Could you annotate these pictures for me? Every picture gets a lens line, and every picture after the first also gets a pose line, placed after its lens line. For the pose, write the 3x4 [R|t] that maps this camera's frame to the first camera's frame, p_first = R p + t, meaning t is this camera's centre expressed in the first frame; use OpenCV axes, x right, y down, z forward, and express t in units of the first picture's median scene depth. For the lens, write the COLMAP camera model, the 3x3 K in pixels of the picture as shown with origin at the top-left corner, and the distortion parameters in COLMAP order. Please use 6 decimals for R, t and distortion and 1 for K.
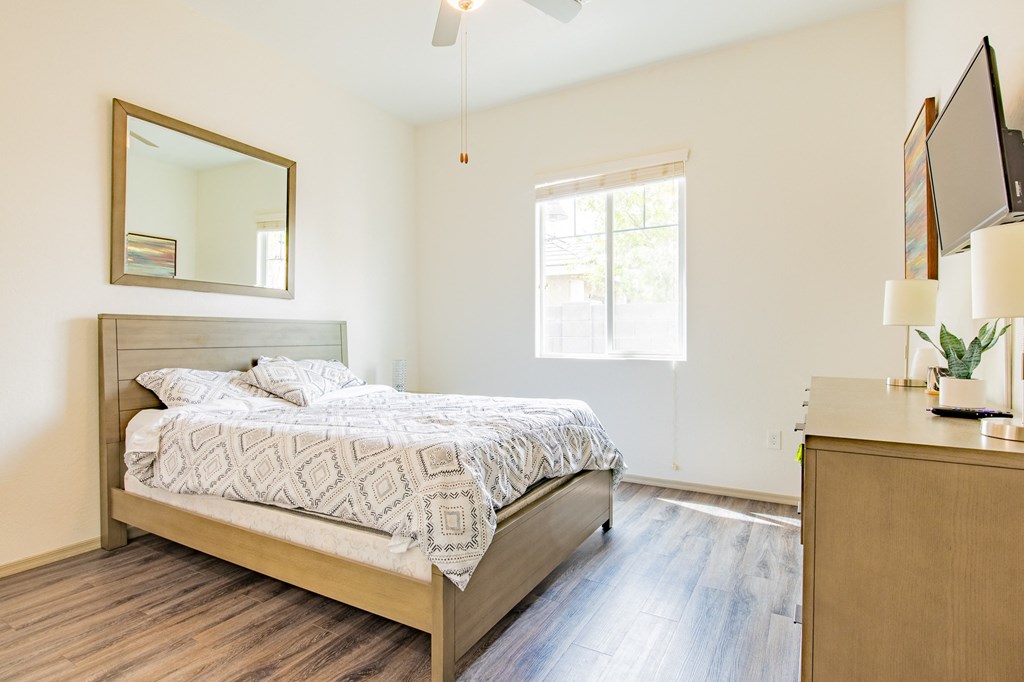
lens RADIAL K [[516.1, 0, 512.4], [0, 516.1, 337.9], [0, 0, 1]] dist [0.000399, -0.000403]
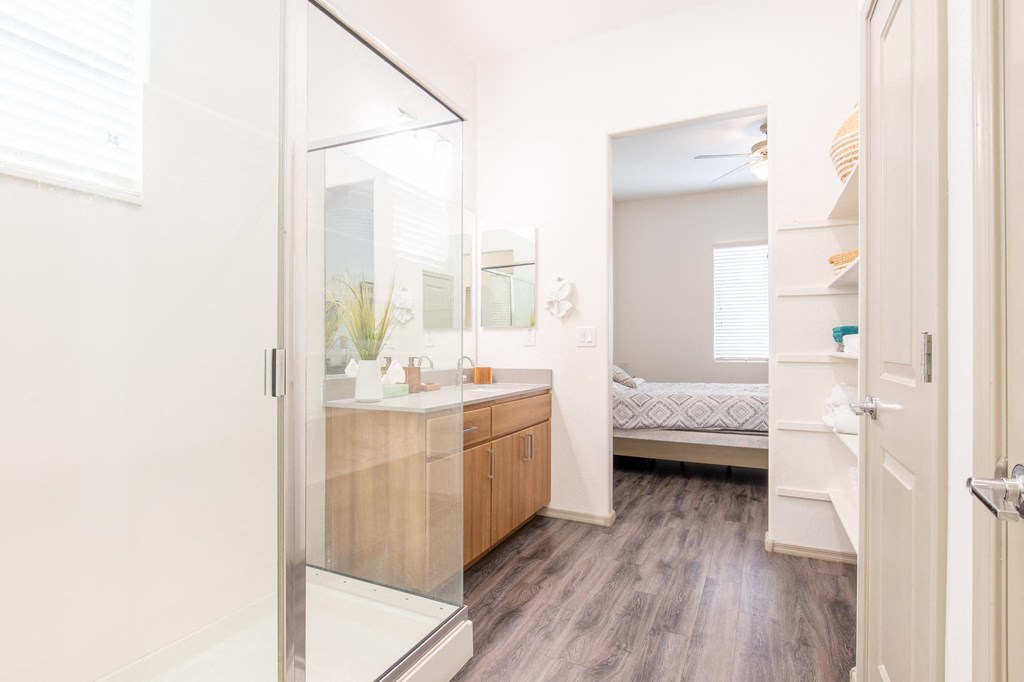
lens RADIAL K [[516.1, 0, 510.8], [0, 516.1, 344.4], [0, 0, 1]] dist [0.000399, -0.000403]
pose [[0.997459, 0.000623, 0.071236, -1.408411], [0.000030, 0.999958, -0.009156, 0.006667], [-0.071239, 0.009135, 0.997417, -1.008365]]
